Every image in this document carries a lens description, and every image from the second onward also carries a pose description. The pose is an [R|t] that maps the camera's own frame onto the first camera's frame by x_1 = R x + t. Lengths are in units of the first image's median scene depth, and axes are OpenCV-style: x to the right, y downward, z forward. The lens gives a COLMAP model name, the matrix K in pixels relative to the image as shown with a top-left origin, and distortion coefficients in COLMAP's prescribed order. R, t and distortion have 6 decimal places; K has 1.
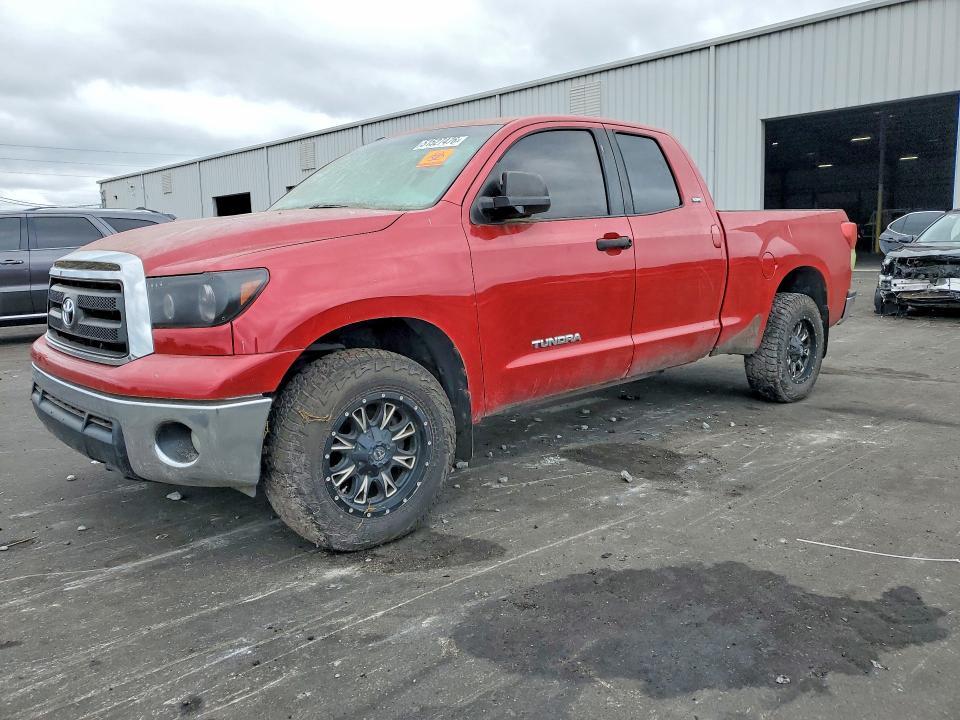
lens RADIAL K [[749.4, 0, 485.6], [0, 749.4, 350.4], [0, 0, 1]] dist [0.001704, 0.012698]
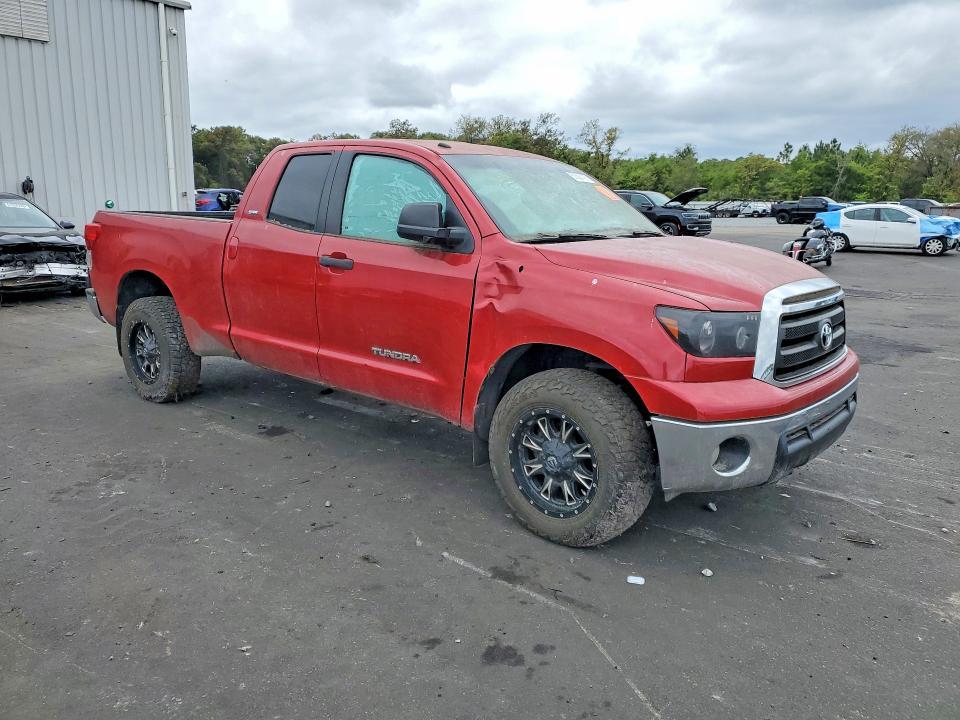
lens RADIAL K [[749.4, 0, 480.5], [0, 749.4, 364.0], [0, 0, 1]] dist [0.001704, 0.012698]
pose [[-0.136053, -0.191081, 0.972100, -1.628321], [0.126432, 0.969851, 0.208334, -0.319476], [-0.982601, 0.151249, -0.107793, 1.676383]]
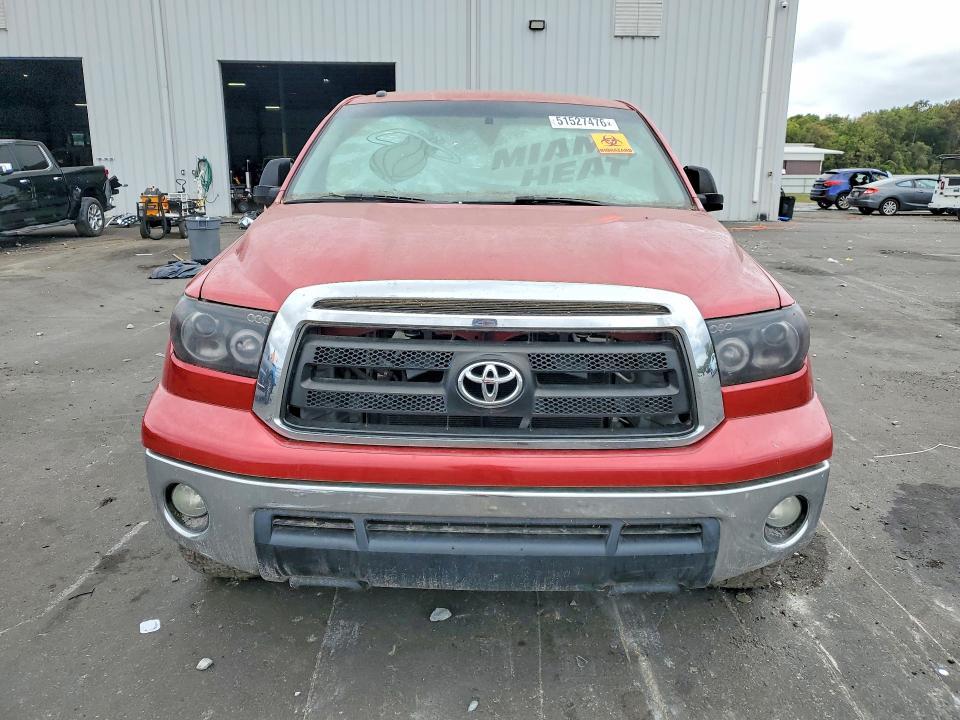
lens RADIAL K [[749.4, 0, 480.9], [0, 749.4, 359.8], [0, 0, 1]] dist [0.001704, 0.012698]
pose [[0.680372, -0.147714, 0.717826, -1.012813], [0.081705, 0.988659, 0.126004, -0.151061], [-0.728298, -0.027079, 0.684725, 0.588963]]
